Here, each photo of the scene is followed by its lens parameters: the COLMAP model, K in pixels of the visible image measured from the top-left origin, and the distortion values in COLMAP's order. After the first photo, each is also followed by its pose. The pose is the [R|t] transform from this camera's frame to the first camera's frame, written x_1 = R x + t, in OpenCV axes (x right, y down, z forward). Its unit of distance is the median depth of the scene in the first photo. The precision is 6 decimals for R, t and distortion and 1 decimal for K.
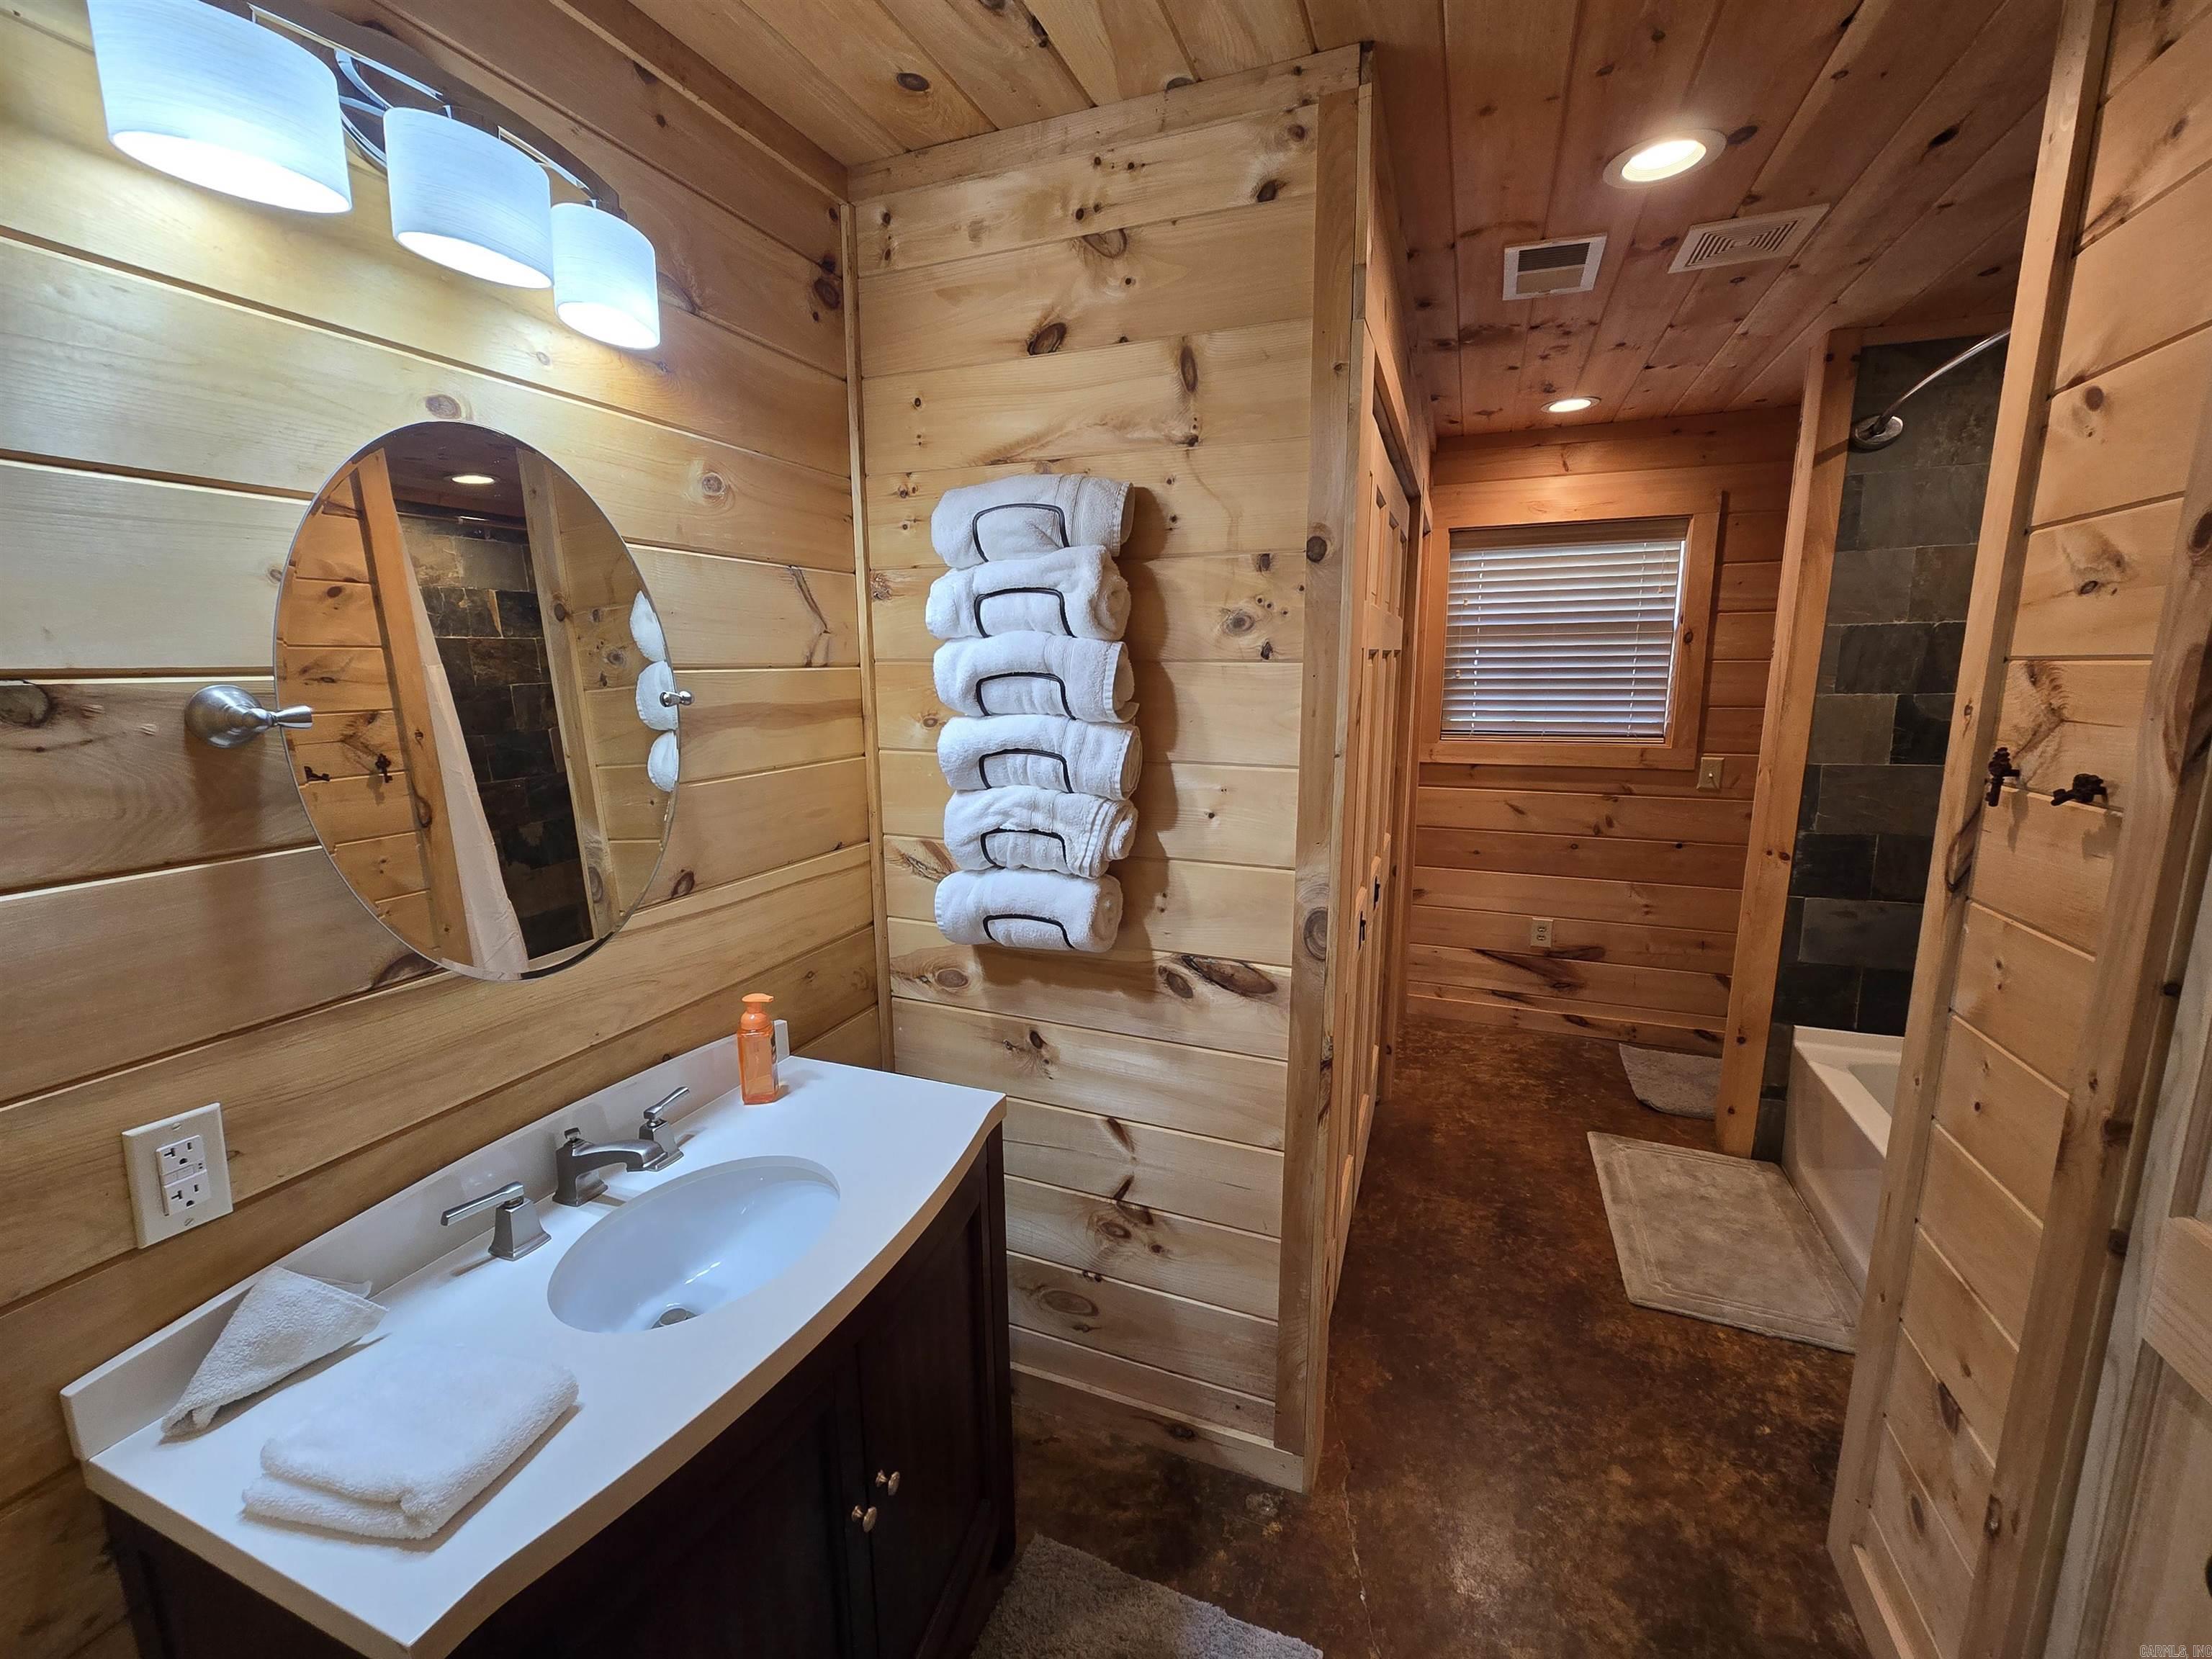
lens RADIAL K [[910.4, 0, 1105.5], [0, 910.4, 824.9], [0, 0, 1]] dist [-0.001450, -0.000341]
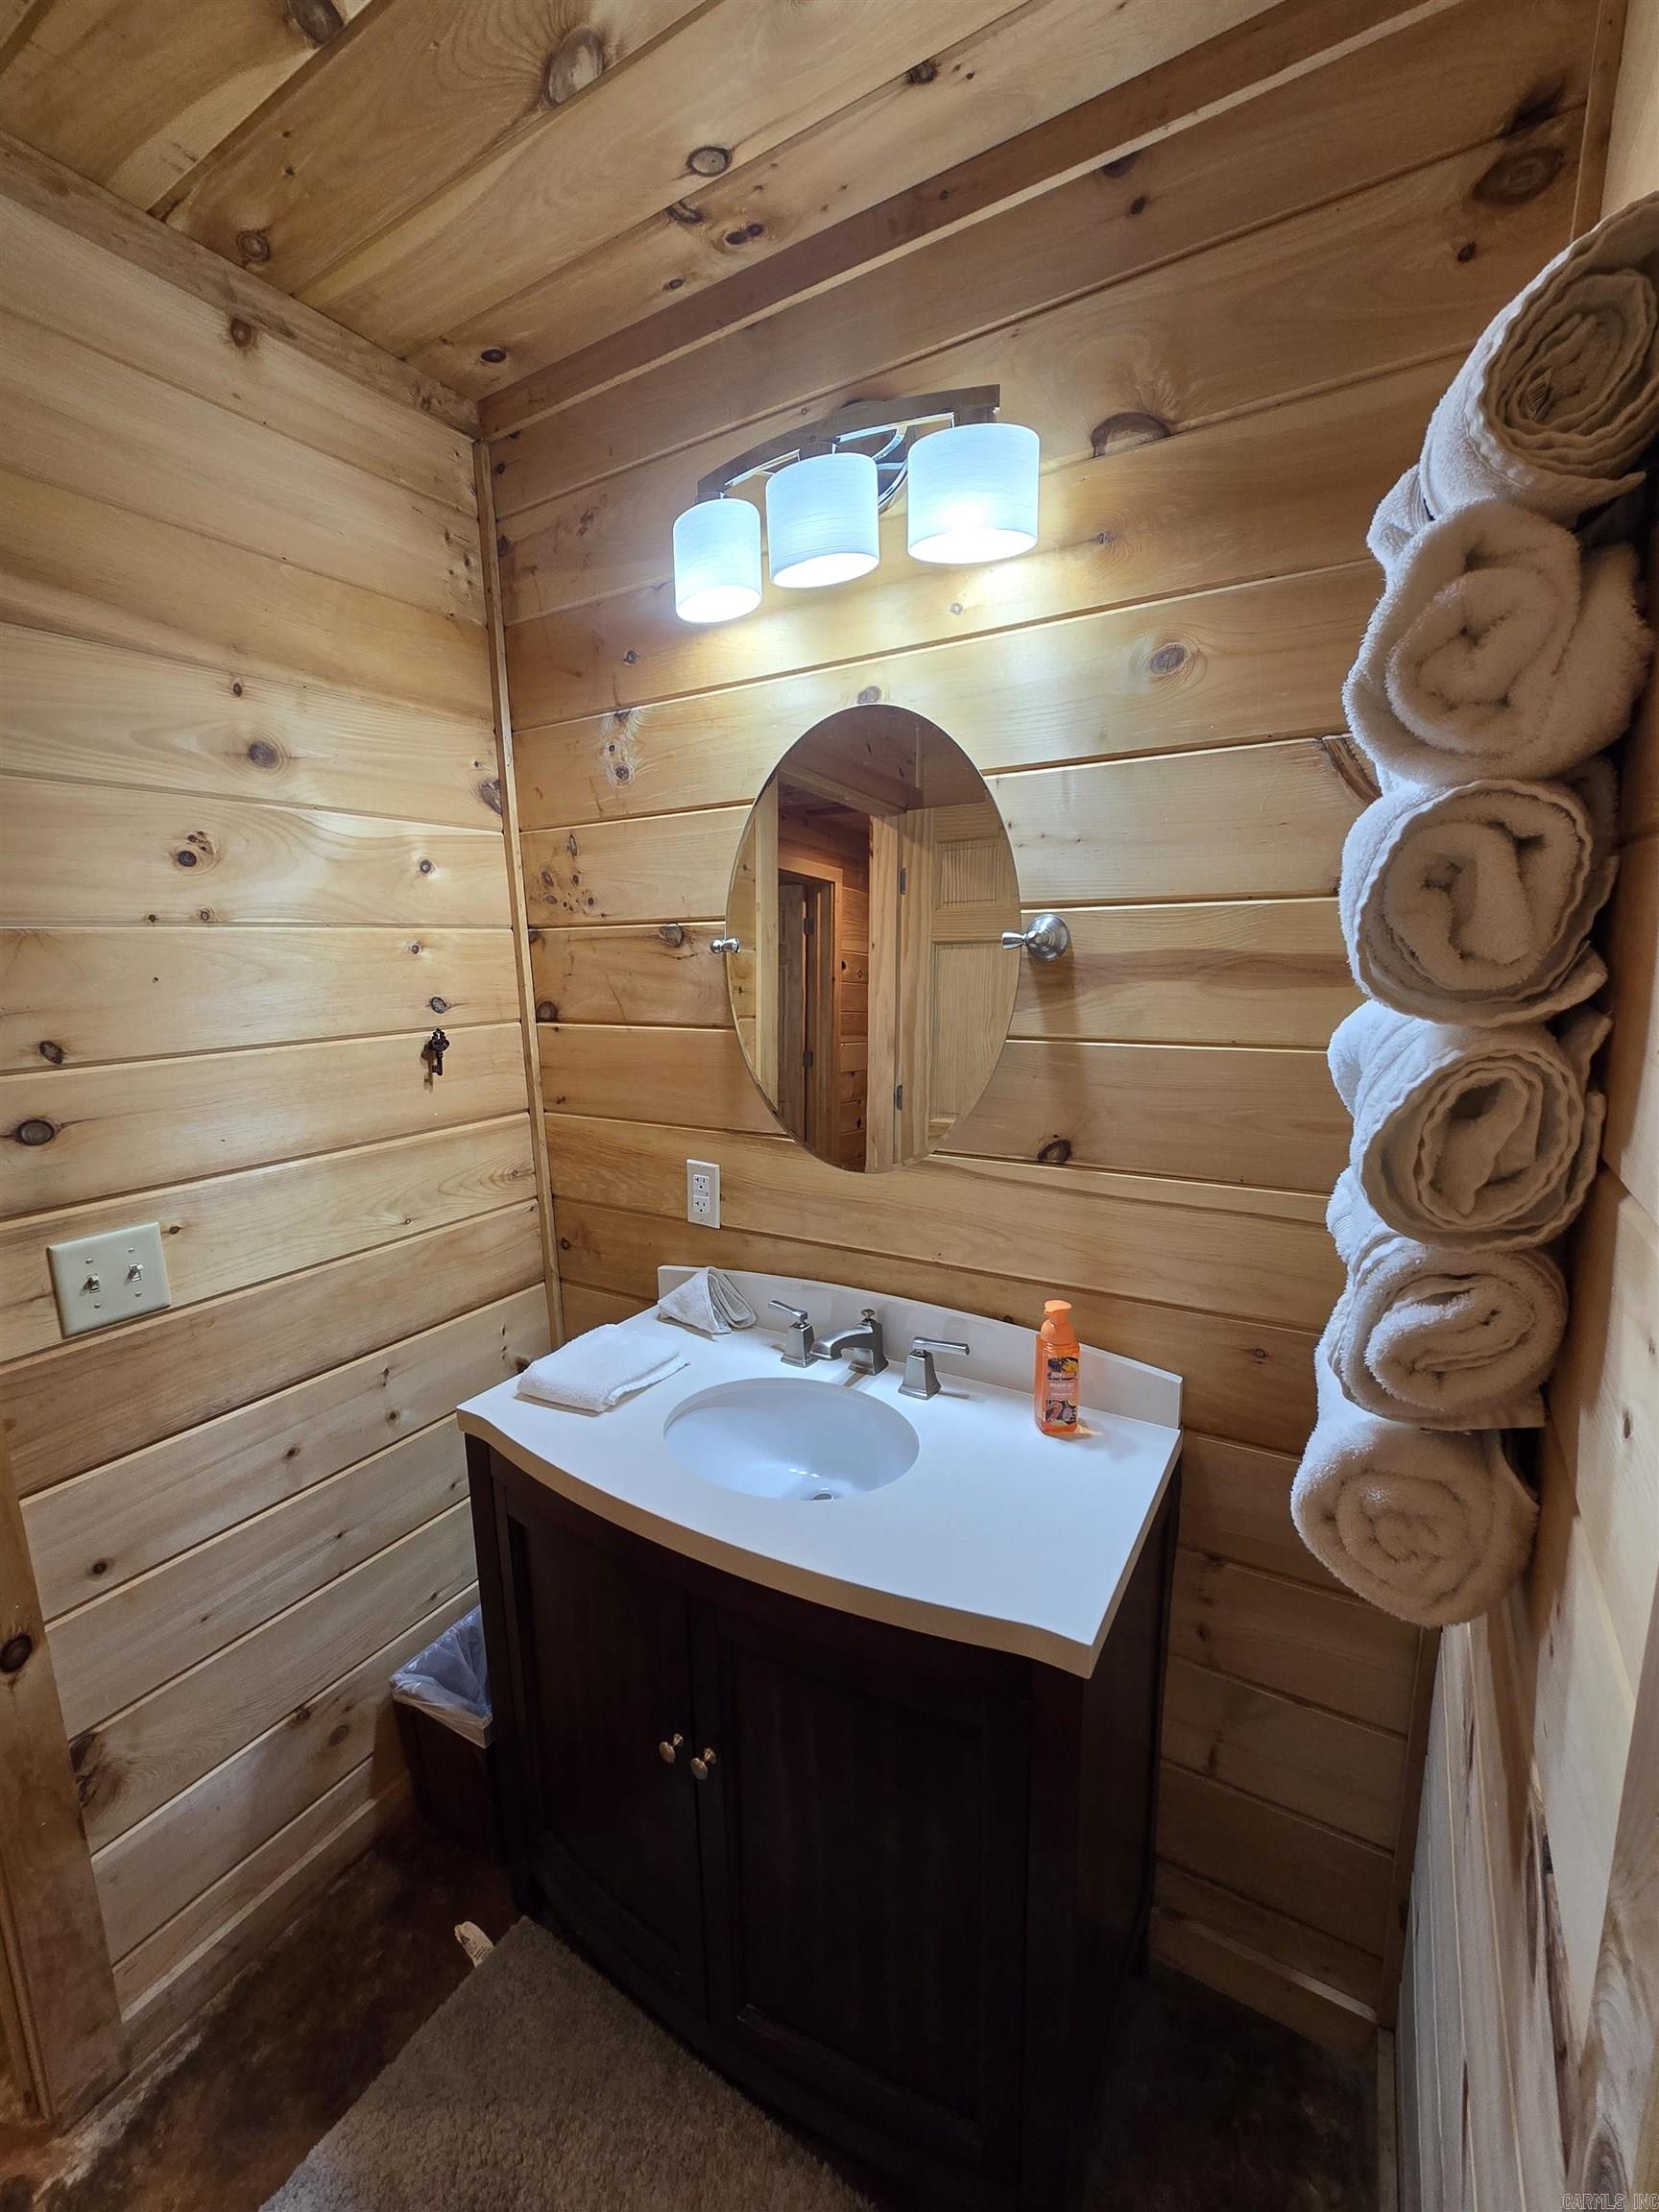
lens RADIAL K [[905.2, 0, 829.5], [0, 905.2, 1106.0], [0, 0, 1]] dist [-0.006488, -0.000234]
pose [[-0.158137, 0.189261, -0.969109, 0.395777], [-0.148749, 0.965692, 0.212867, -0.125292], [0.976149, 0.177817, -0.124559, 0.838604]]
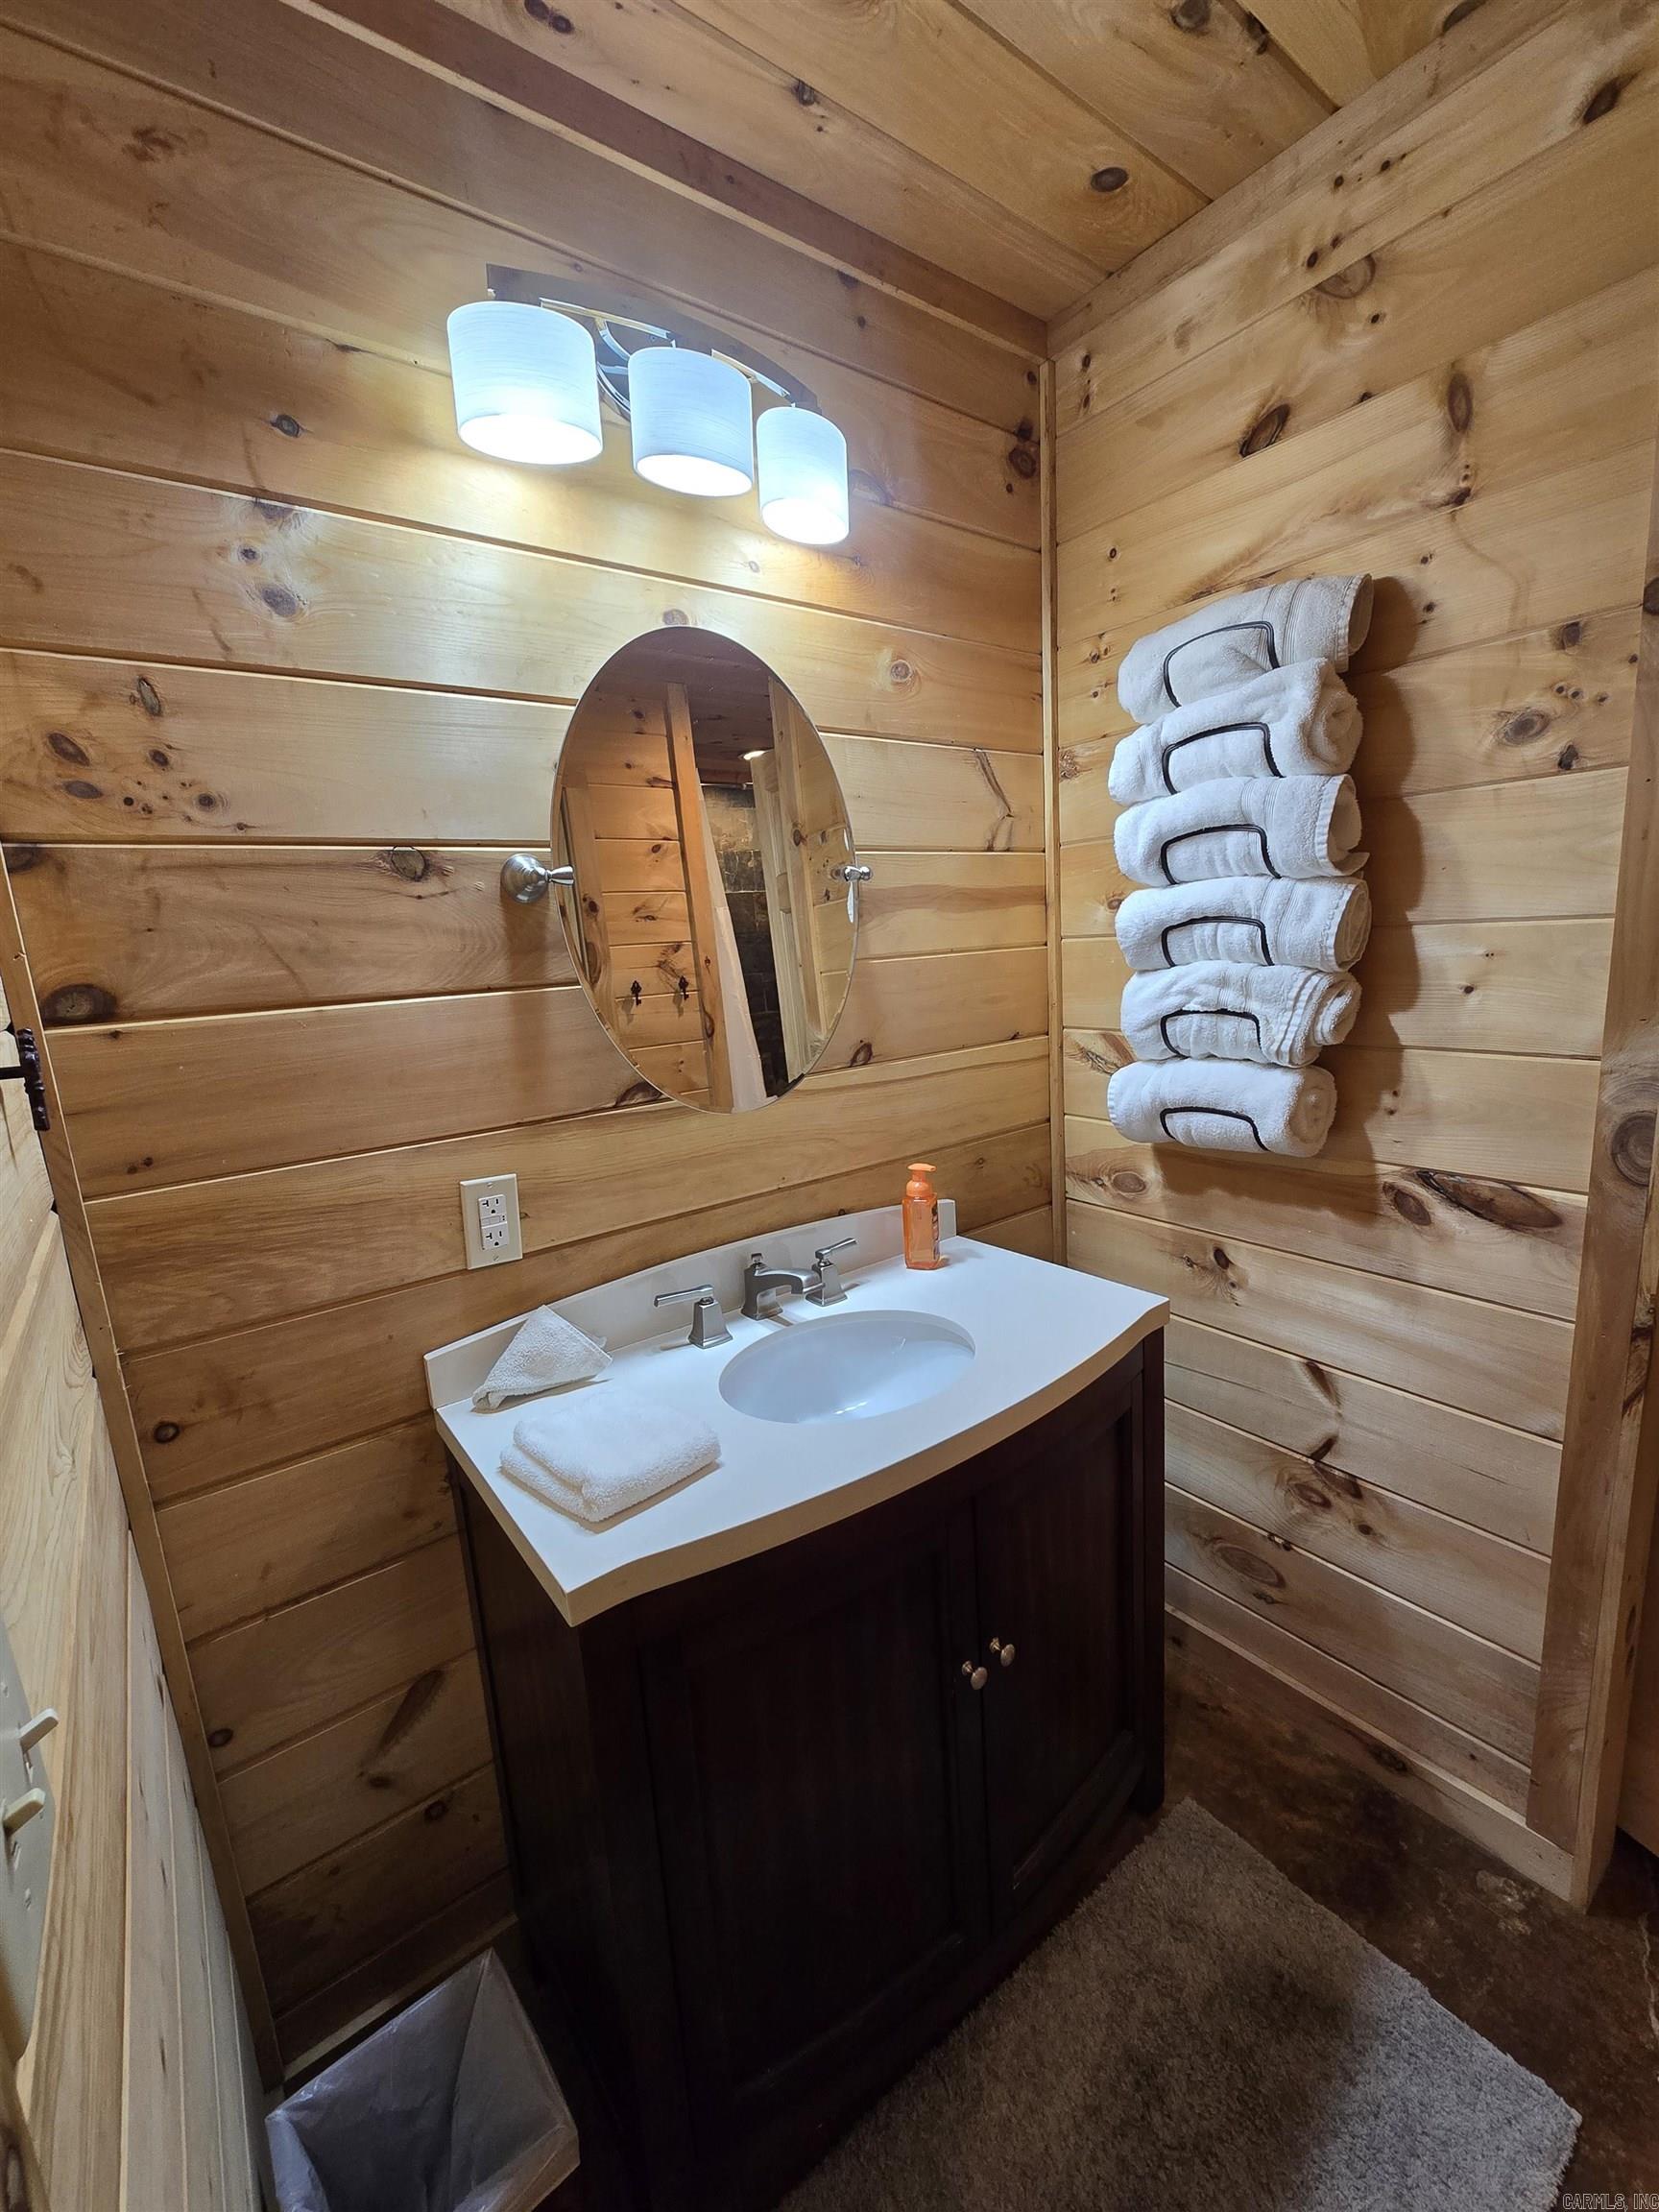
lens RADIAL K [[906.3, 0, 836.8], [0, 906.3, 1104.3], [0, 0, 1]] dist [-0.004238, 0.000628]
pose [[0.856920, 0.046539, -0.513345, 0.058273], [-0.035732, 0.998883, 0.030909, 0.087348], [0.514210, -0.008144, 0.857626, 0.065427]]
